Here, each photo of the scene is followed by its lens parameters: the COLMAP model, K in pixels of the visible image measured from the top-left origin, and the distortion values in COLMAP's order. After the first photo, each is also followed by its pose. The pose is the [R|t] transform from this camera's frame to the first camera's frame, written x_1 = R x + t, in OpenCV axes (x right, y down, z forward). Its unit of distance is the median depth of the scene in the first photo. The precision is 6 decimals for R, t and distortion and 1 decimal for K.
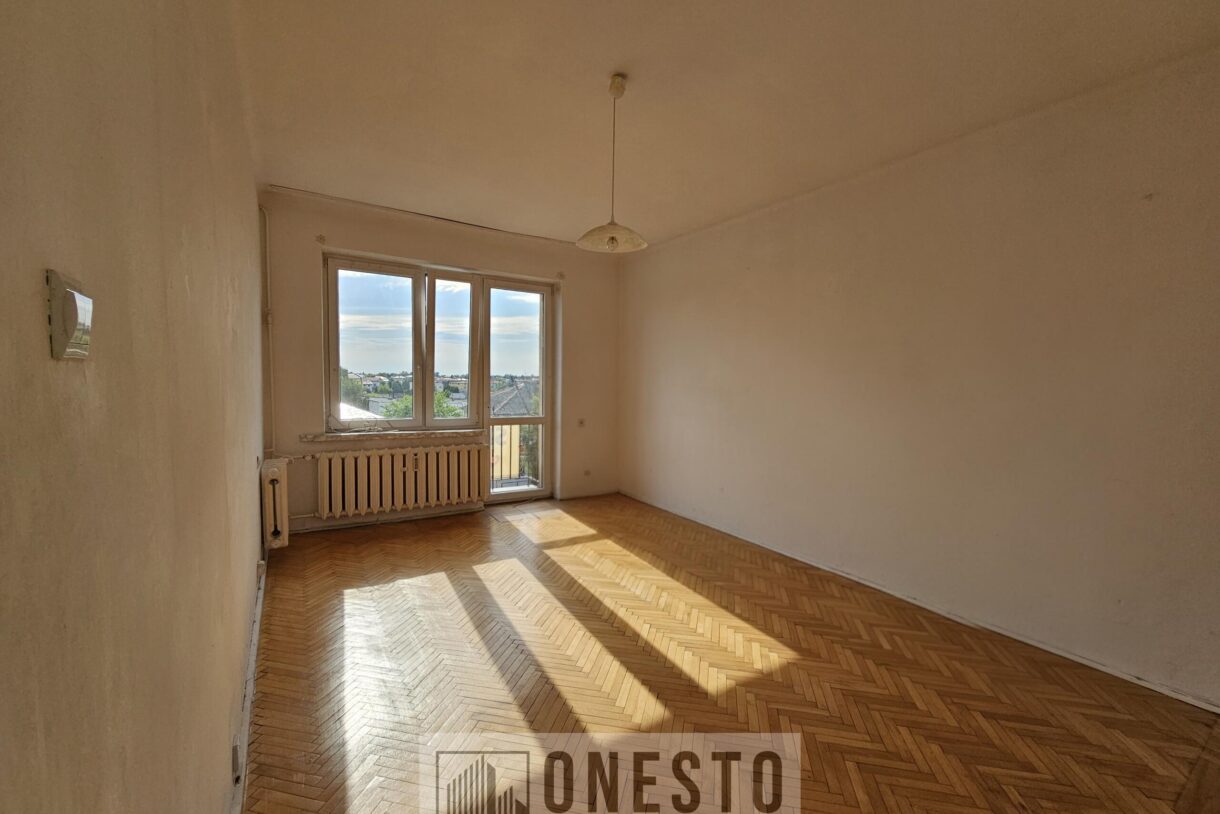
lens RADIAL K [[505.8, 0, 610.8], [0, 505.8, 410.6], [0, 0, 1]] dist [0.001187, -0.000100]
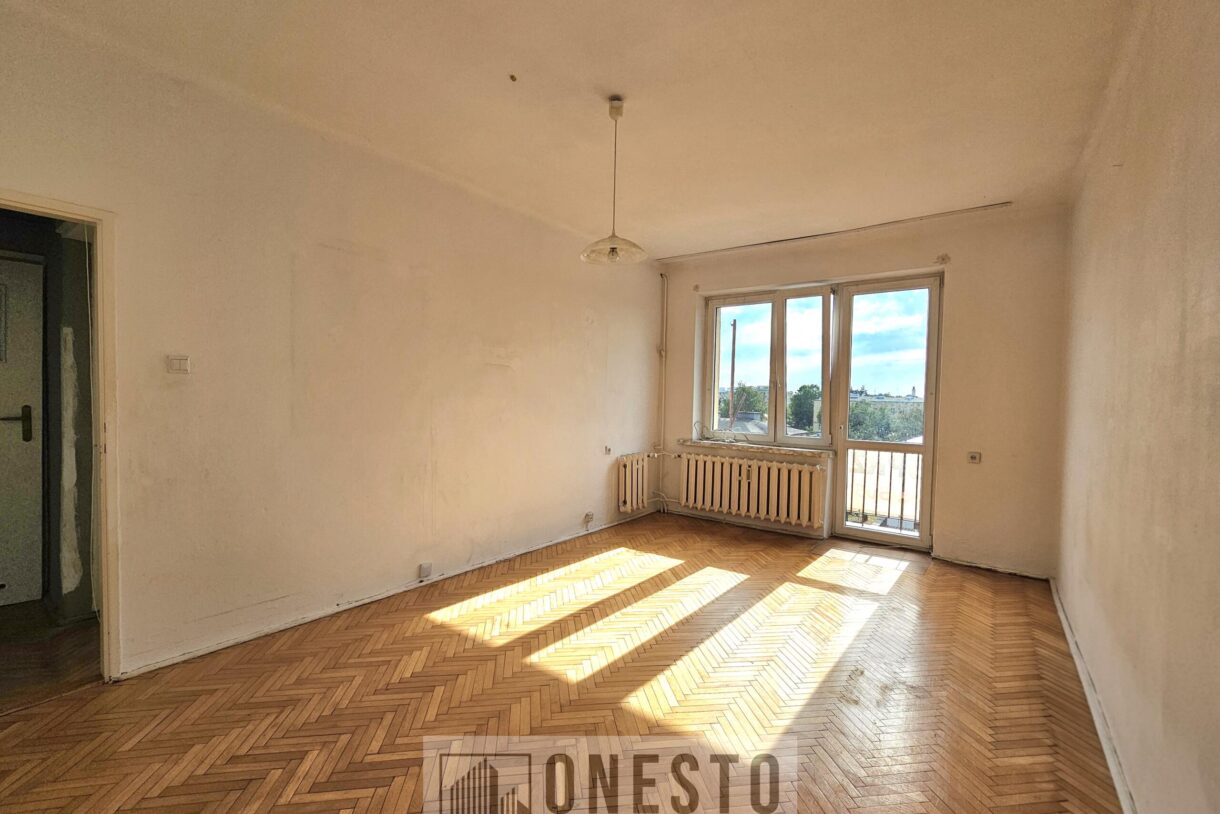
lens RADIAL K [[505.8, 0, 610.8], [0, 505.8, 410.6], [0, 0, 1]] dist [0.001187, -0.000100]
pose [[0.359689, 0.012550, -0.932988, 0.491813], [-0.070312, 0.997431, -0.013690, 0.004241], [0.930419, 0.070524, 0.359648, 0.318317]]
